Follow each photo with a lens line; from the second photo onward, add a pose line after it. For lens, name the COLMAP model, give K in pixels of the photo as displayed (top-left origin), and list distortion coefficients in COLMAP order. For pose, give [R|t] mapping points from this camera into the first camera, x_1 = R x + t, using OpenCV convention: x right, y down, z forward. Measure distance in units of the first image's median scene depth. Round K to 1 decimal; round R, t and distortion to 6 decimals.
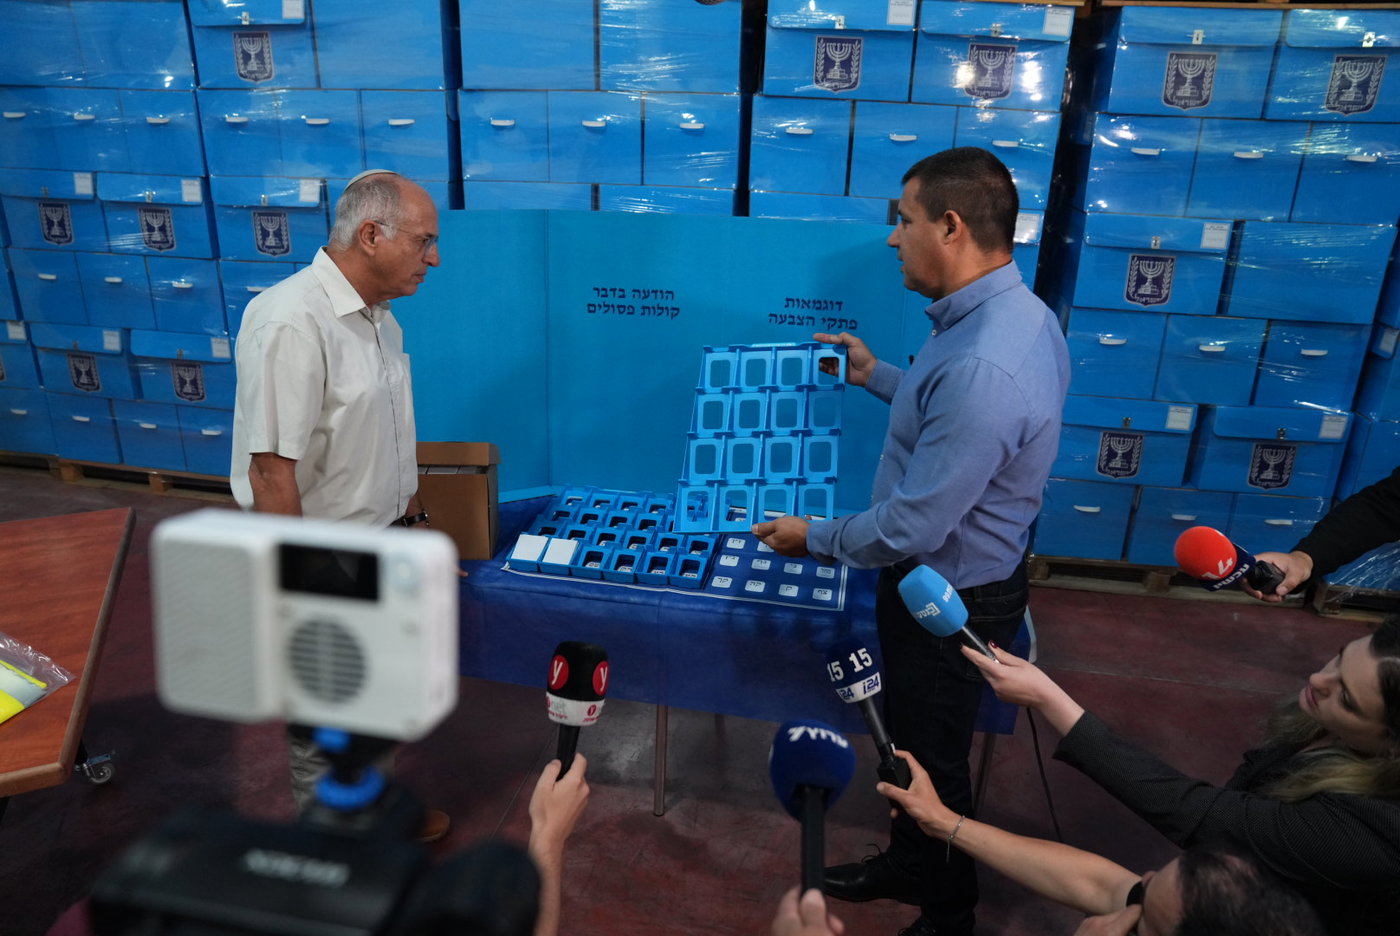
lens RADIAL K [[981.8, 0, 703.9], [0, 981.8, 463.0], [0, 0, 1]] dist [-0.121304, 0.097154]
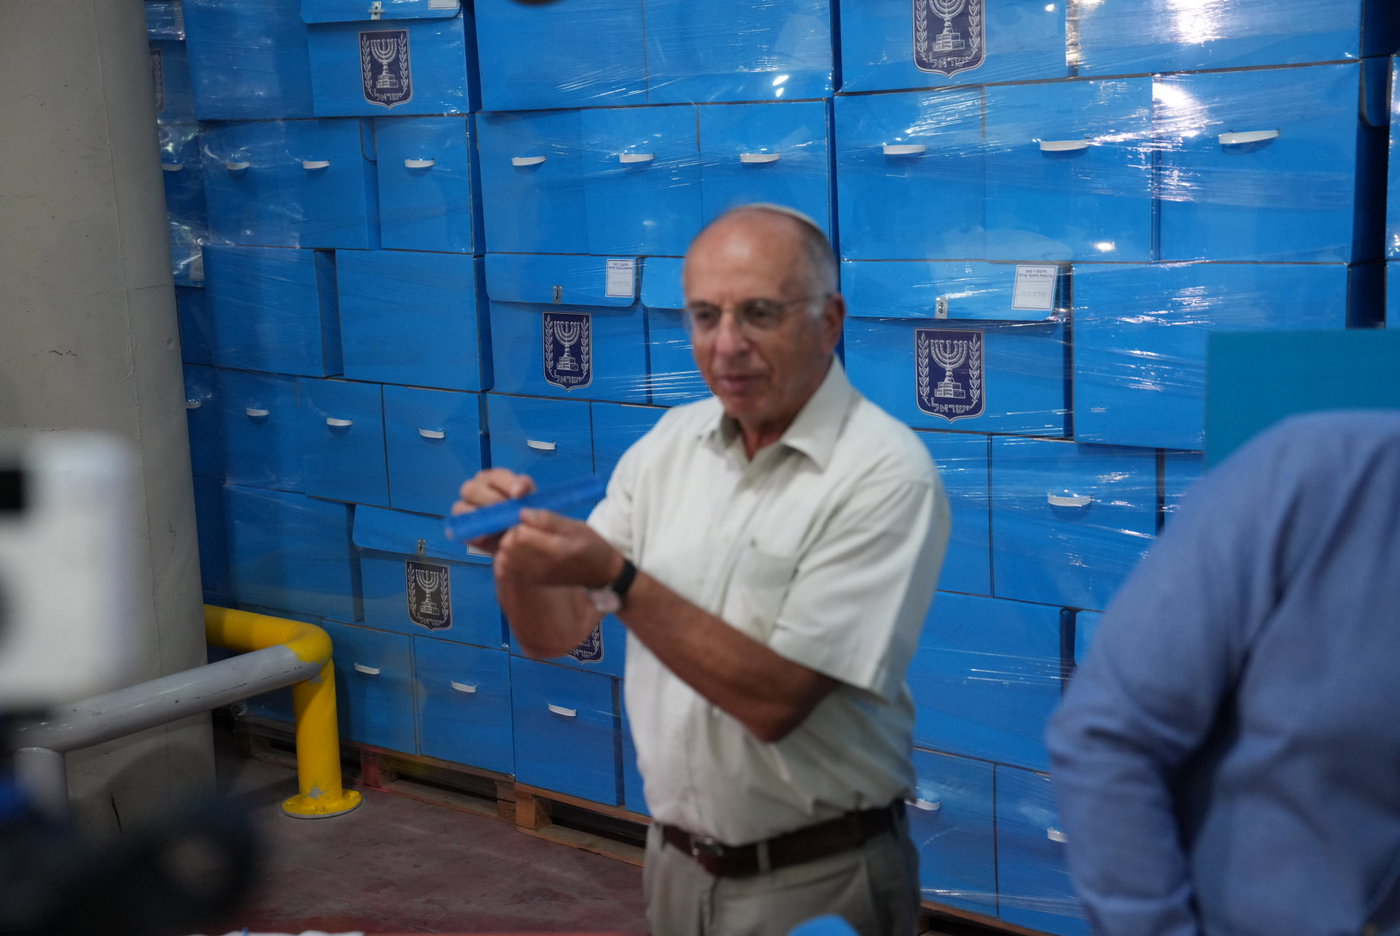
lens RADIAL K [[1987.8, 0, 687.6], [0, 1987.8, 471.0], [0, 0, 1]] dist [0.230561, 0.000000]
pose [[0.872840, 0.024475, -0.487393, -0.073576], [-0.113036, 0.981720, -0.153131, -0.019534], [0.474735, 0.188752, 0.859651, 0.068283]]
